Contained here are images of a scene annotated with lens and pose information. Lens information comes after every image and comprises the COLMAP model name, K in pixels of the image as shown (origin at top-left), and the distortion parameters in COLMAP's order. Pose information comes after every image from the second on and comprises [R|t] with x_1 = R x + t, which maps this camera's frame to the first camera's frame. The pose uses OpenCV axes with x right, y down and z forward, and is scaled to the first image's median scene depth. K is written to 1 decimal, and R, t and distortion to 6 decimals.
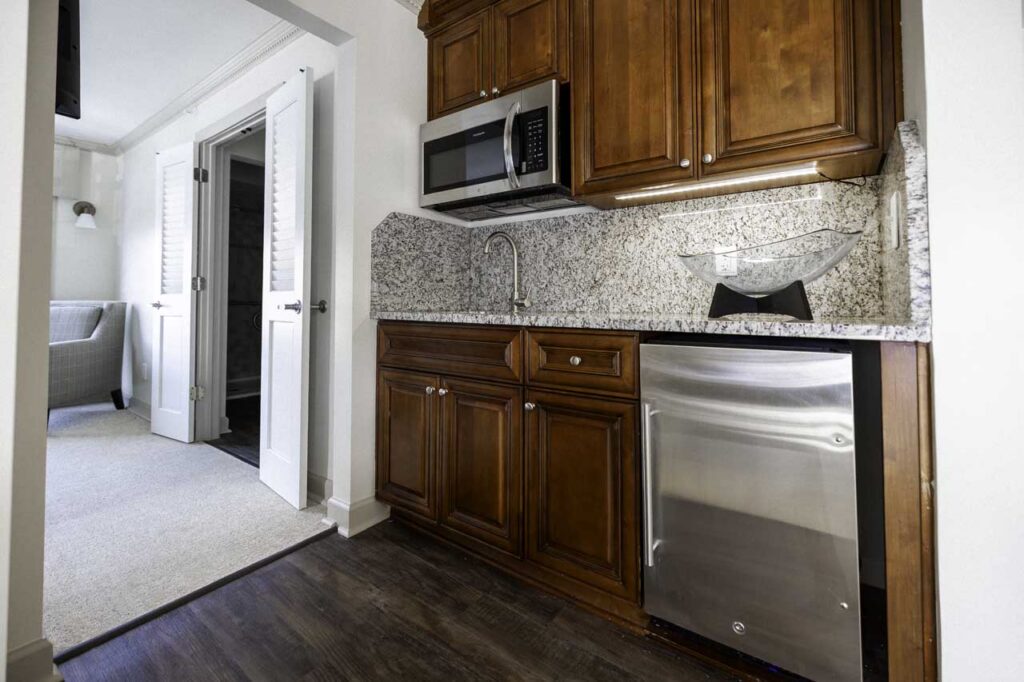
lens RADIAL K [[431.2, 0, 515.0], [0, 431.2, 292.6], [0, 0, 1]] dist [0.000674, 0.000125]
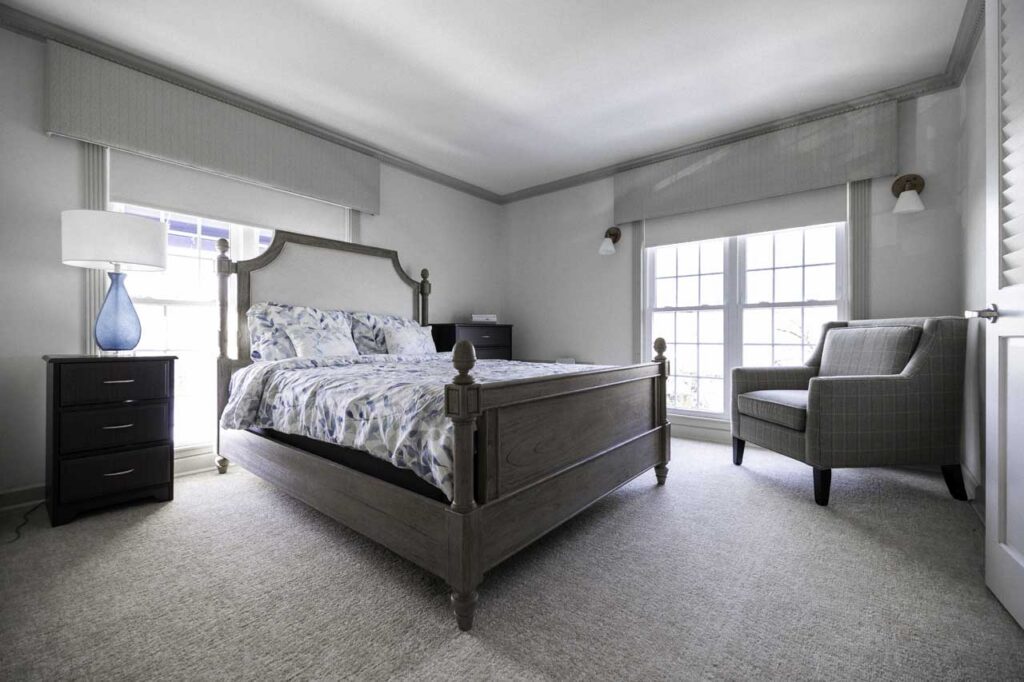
lens RADIAL K [[431.2, 0, 510.8], [0, 431.2, 340.0], [0, 0, 1]] dist [0.000674, 0.000125]
pose [[-0.066653, 0.004318, -0.997767, -0.283561], [0.022709, 0.999738, 0.002810, 0.036071], [0.997518, -0.022471, -0.066734, 0.432886]]
